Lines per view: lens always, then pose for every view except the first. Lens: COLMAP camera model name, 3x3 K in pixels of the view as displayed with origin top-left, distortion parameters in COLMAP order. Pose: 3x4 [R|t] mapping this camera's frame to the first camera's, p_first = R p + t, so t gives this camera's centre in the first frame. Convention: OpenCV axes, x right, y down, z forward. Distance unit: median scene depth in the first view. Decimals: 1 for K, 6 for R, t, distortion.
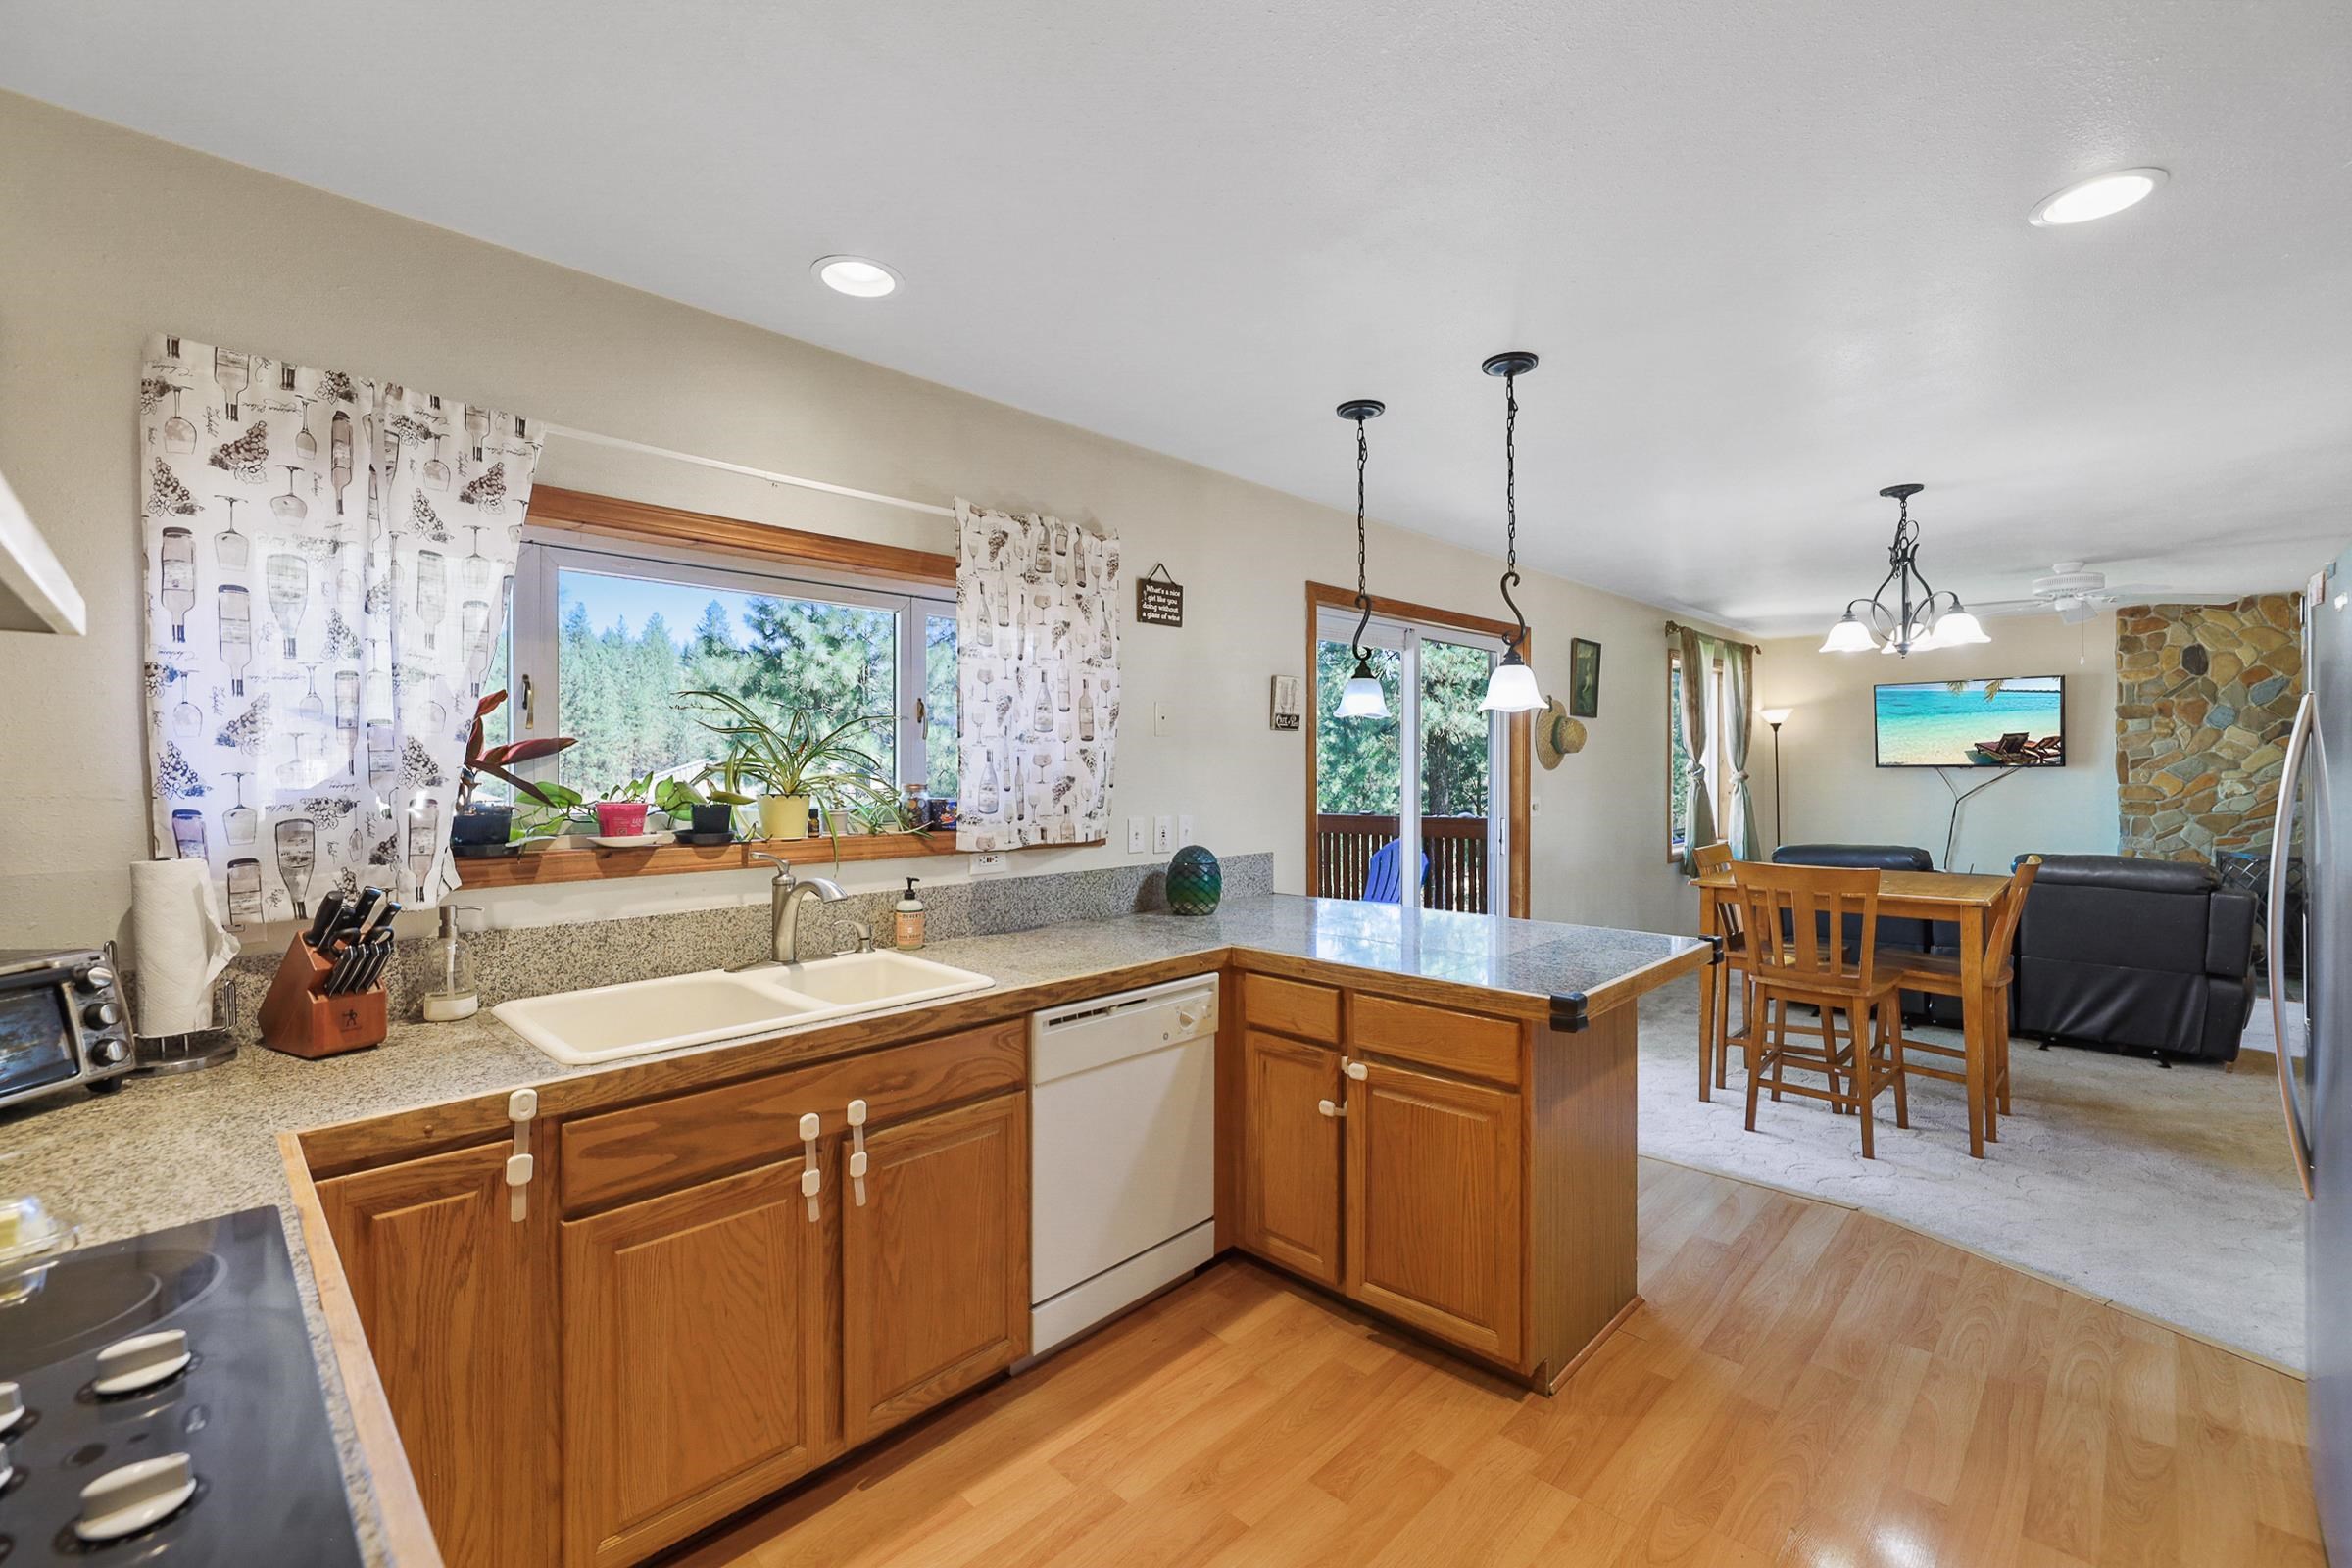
lens RADIAL K [[987.9, 0, 1188.2], [0, 987.9, 775.0], [0, 0, 1]] dist [-0.000467, -0.000873]
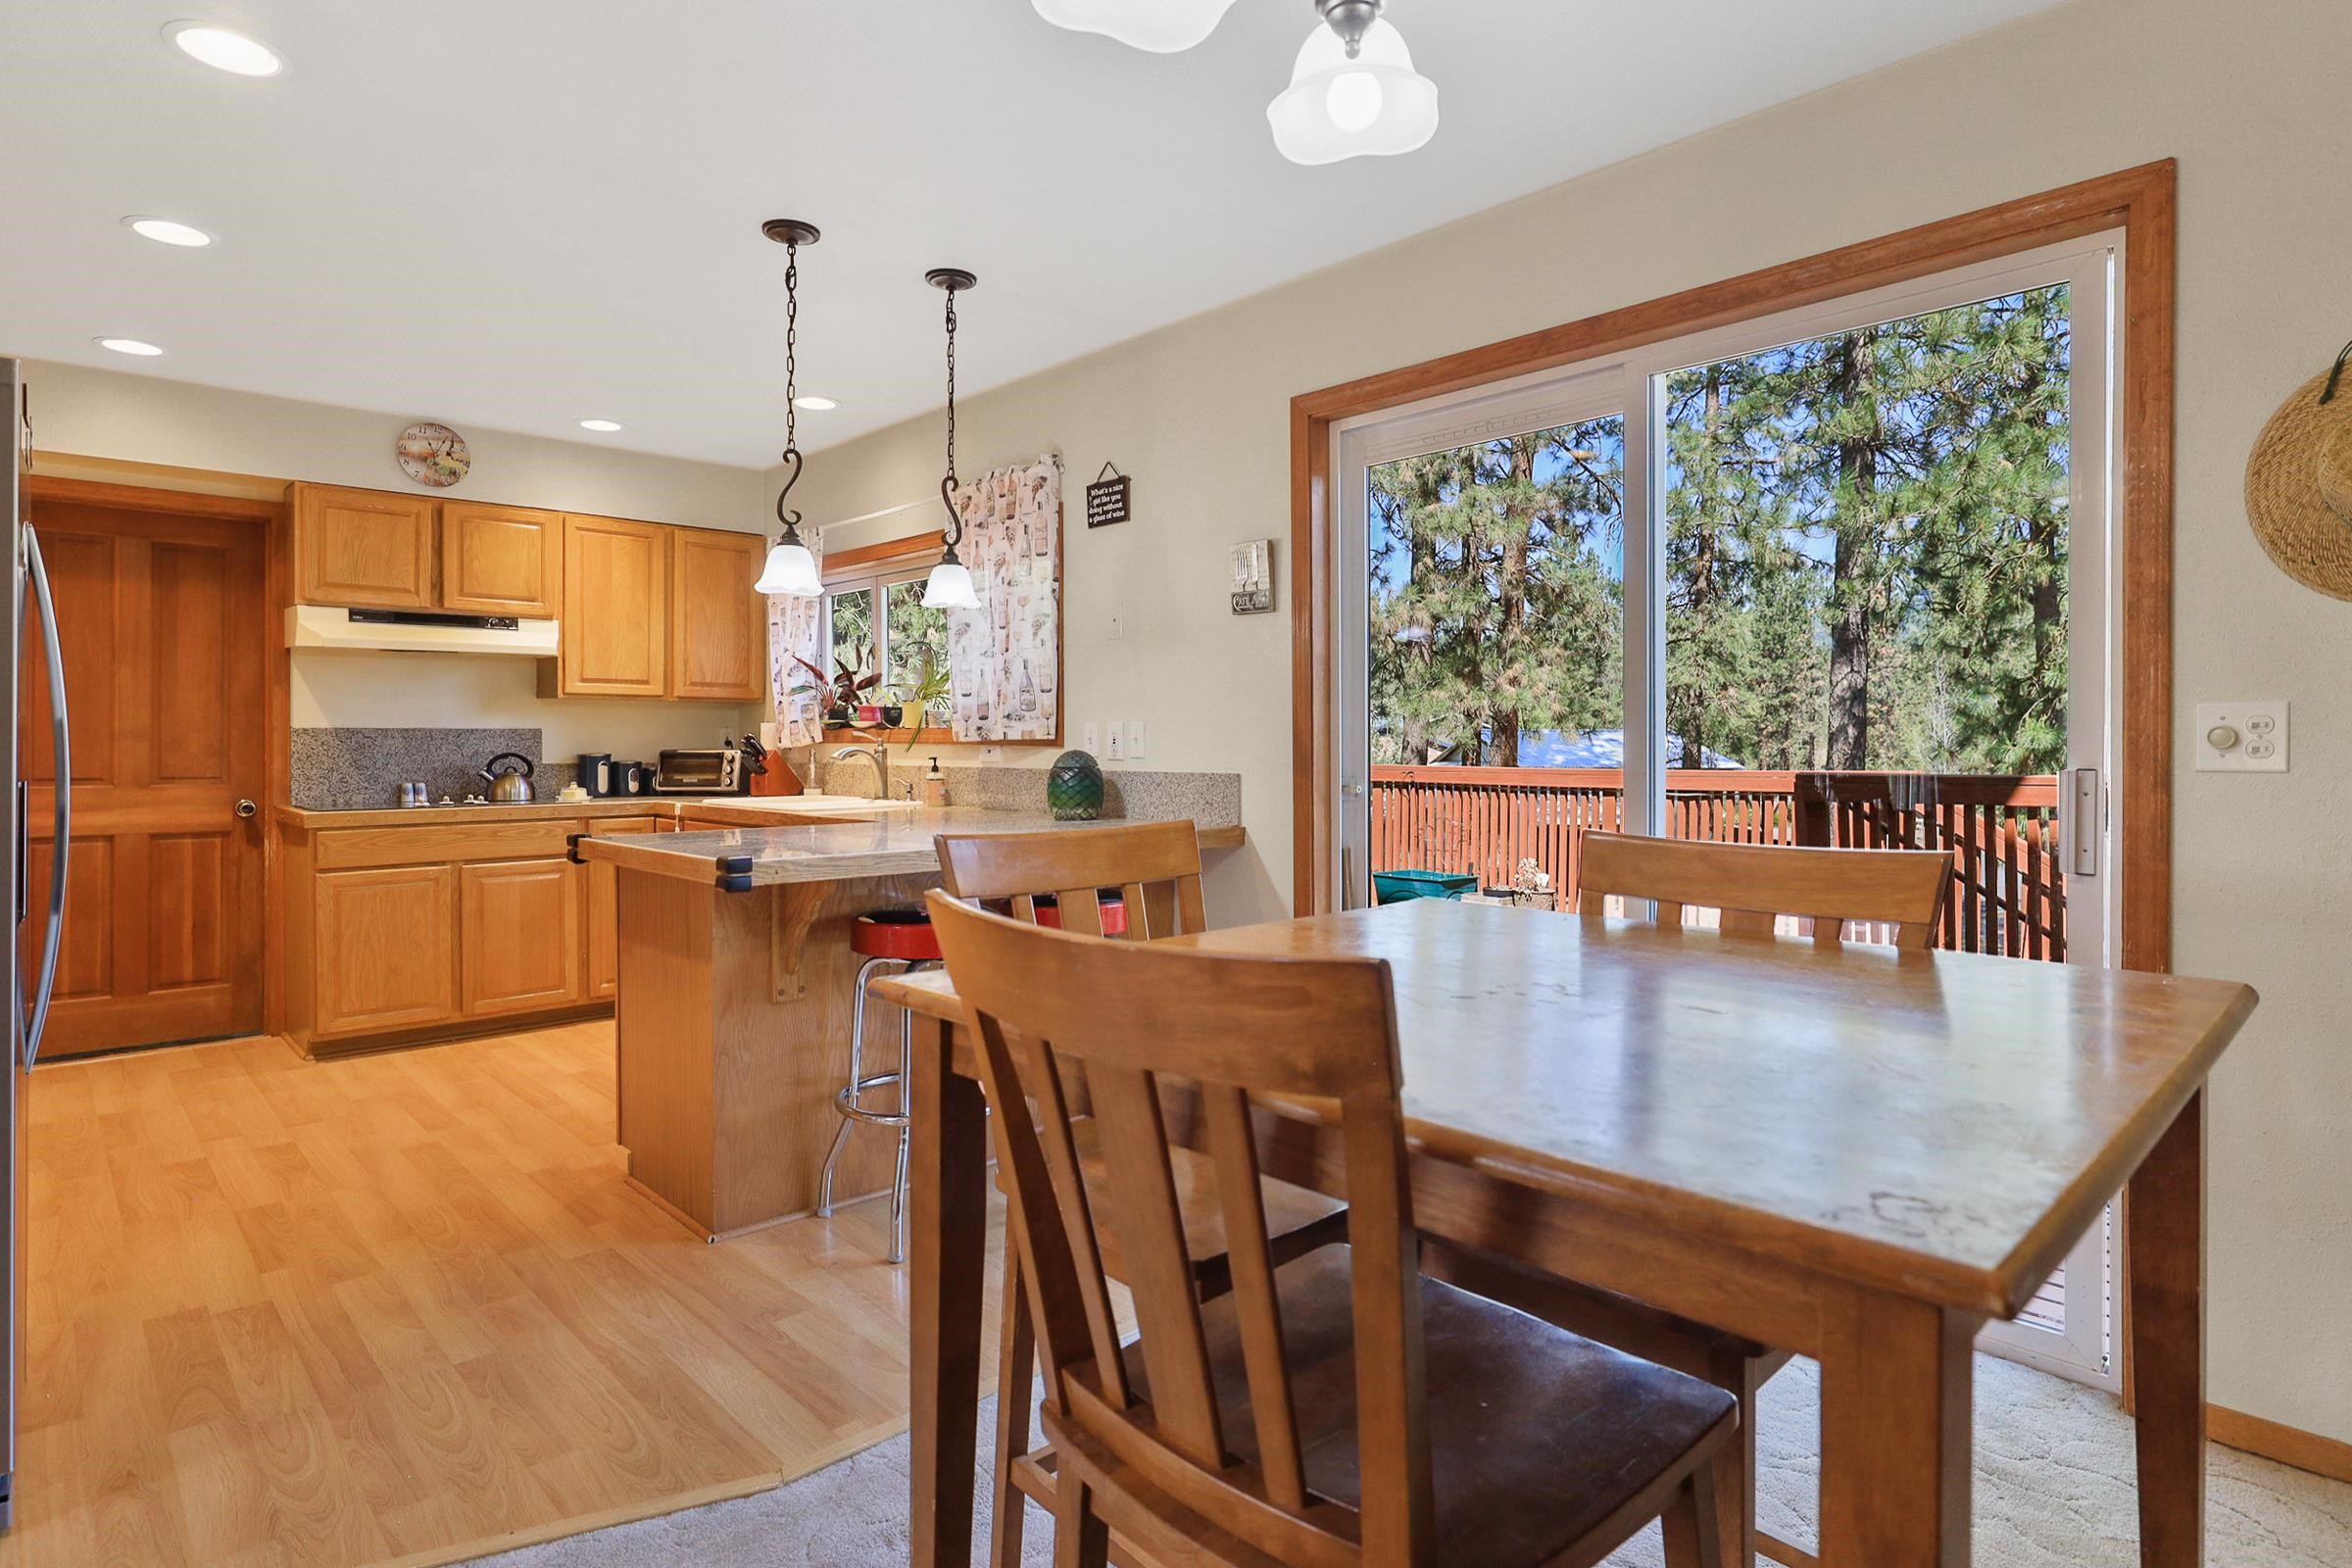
lens RADIAL K [[1212.1, 0, 1166.5], [0, 1212.1, 753.5], [0, 0, 1]] dist [-0.003313, 0.000615]
pose [[-0.035329, 0.014431, -0.999272, 1.140730], [-0.006529, 0.999871, 0.014670, 0.053838], [0.999354, 0.007043, -0.035230, 1.078129]]
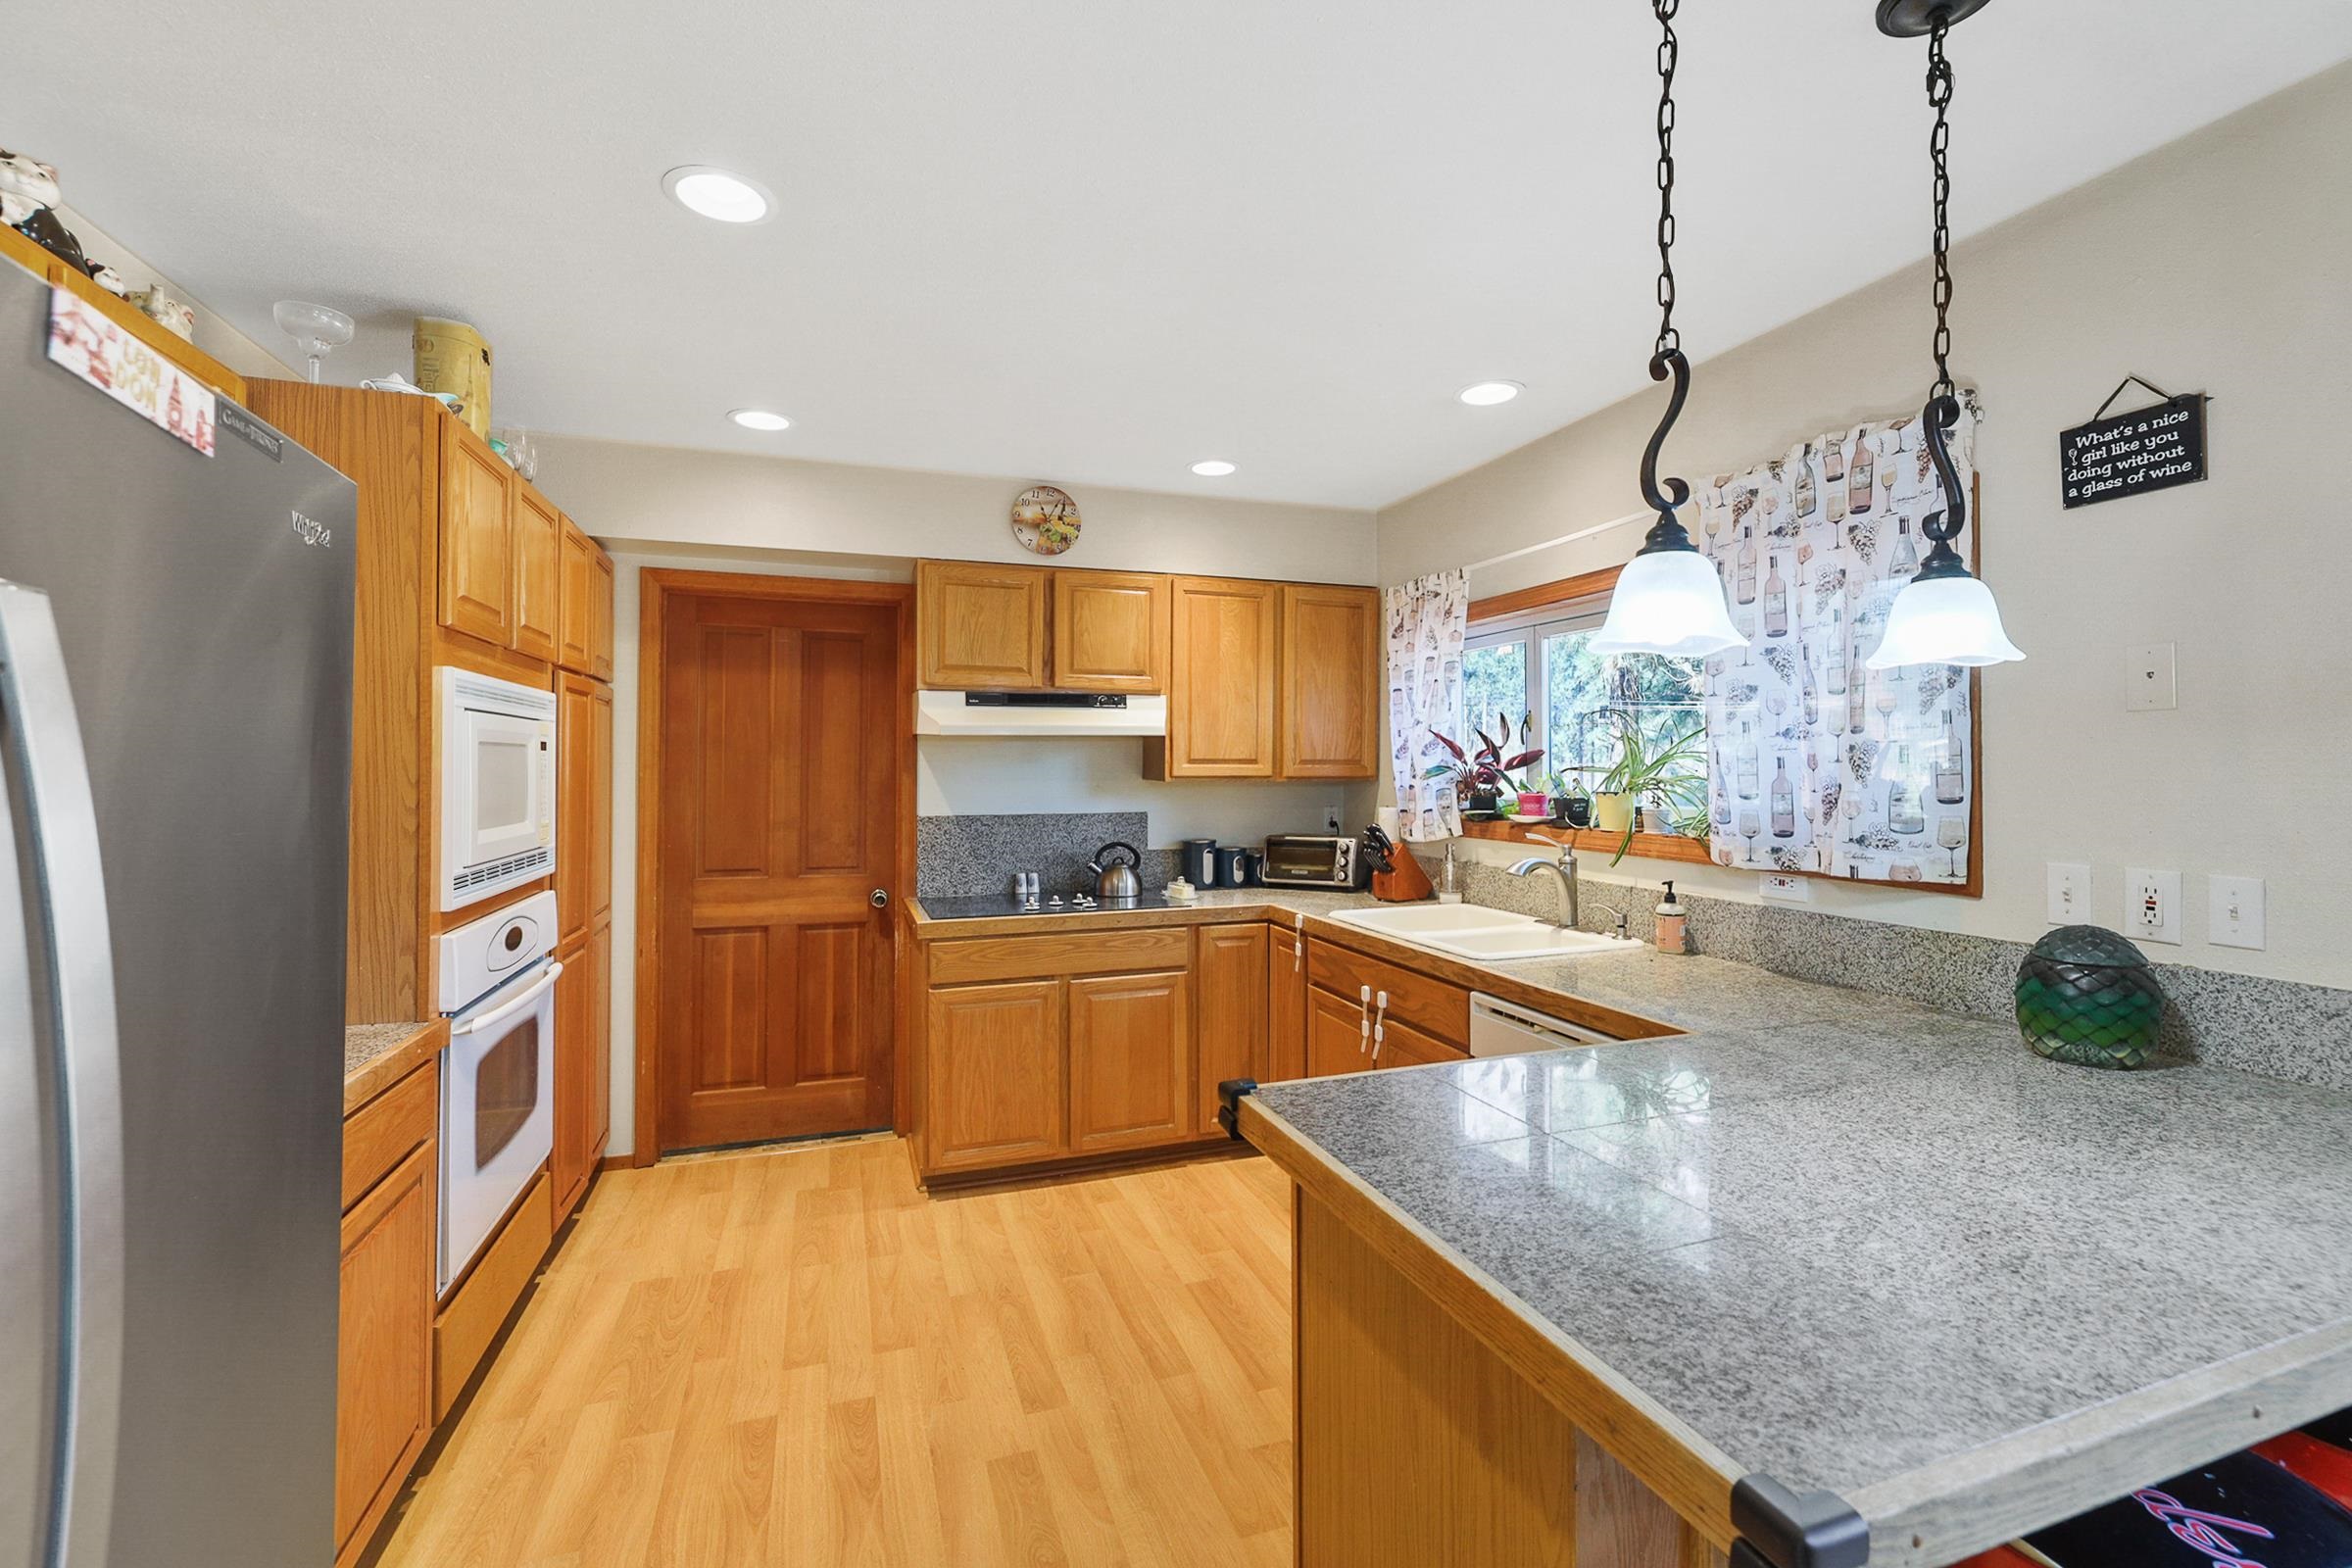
lens RADIAL K [[987.9, 0, 1185.2], [0, 987.9, 763.8], [0, 0, 1]] dist [-0.000467, -0.000873]
pose [[-0.436894, 0.000359, -0.899513, 0.635875], [-0.003575, 0.999991, 0.002136, -0.011242], [0.899506, 0.004148, -0.436889, 0.765332]]
